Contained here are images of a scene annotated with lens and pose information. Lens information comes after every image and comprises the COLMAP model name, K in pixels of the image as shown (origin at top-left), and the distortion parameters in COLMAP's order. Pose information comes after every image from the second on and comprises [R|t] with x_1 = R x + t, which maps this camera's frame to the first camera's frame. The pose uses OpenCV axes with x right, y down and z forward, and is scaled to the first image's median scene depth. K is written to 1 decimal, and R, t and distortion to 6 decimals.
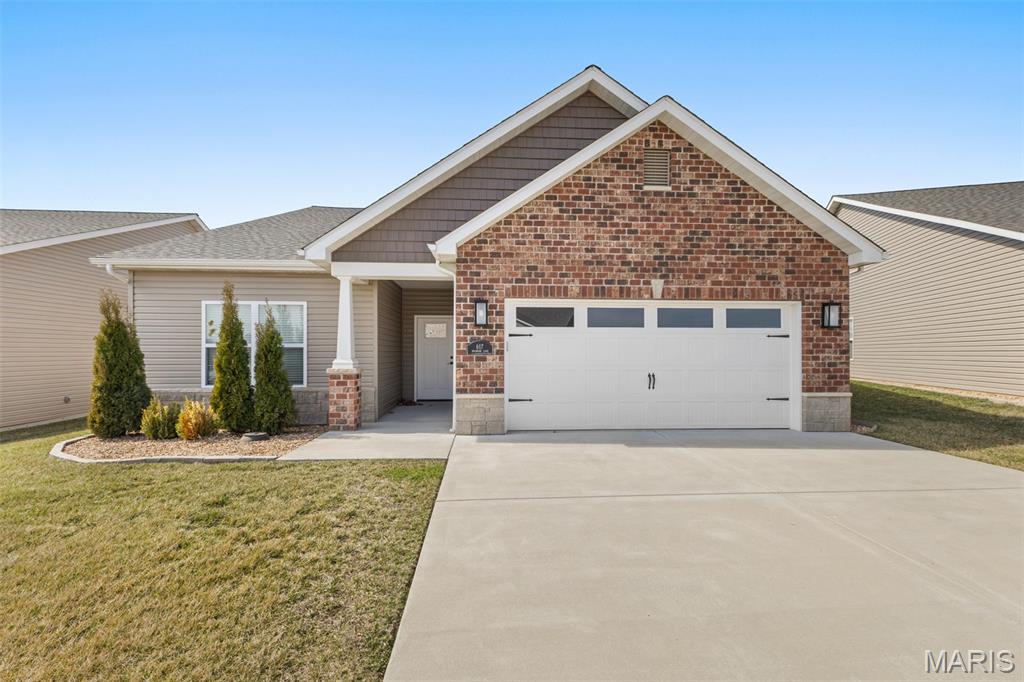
lens RADIAL K [[450.5, 0, 514.3], [0, 450.5, 344.8], [0, 0, 1]] dist [0.015245, -0.005976]
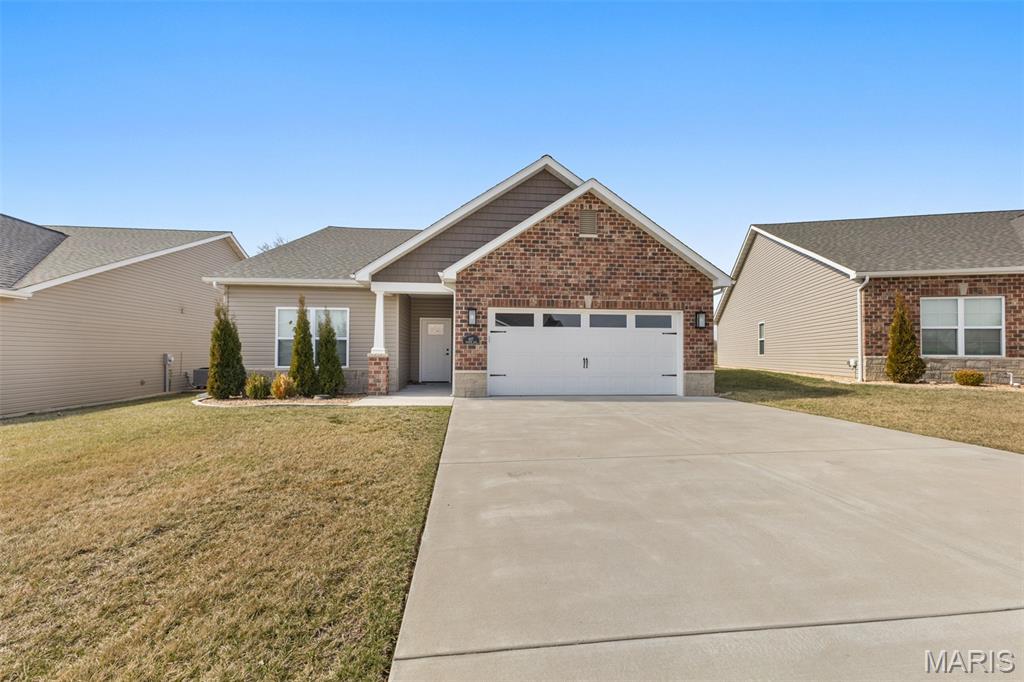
lens RADIAL K [[450.5, 0, 513.8], [0, 450.5, 340.1], [0, 0, 1]] dist [0.015245, -0.005976]
pose [[0.999438, 0.005202, 0.033108, 0.016139], [-0.004649, 0.999849, -0.016757, 0.031688], [-0.033190, 0.016594, 0.999311, -0.502474]]
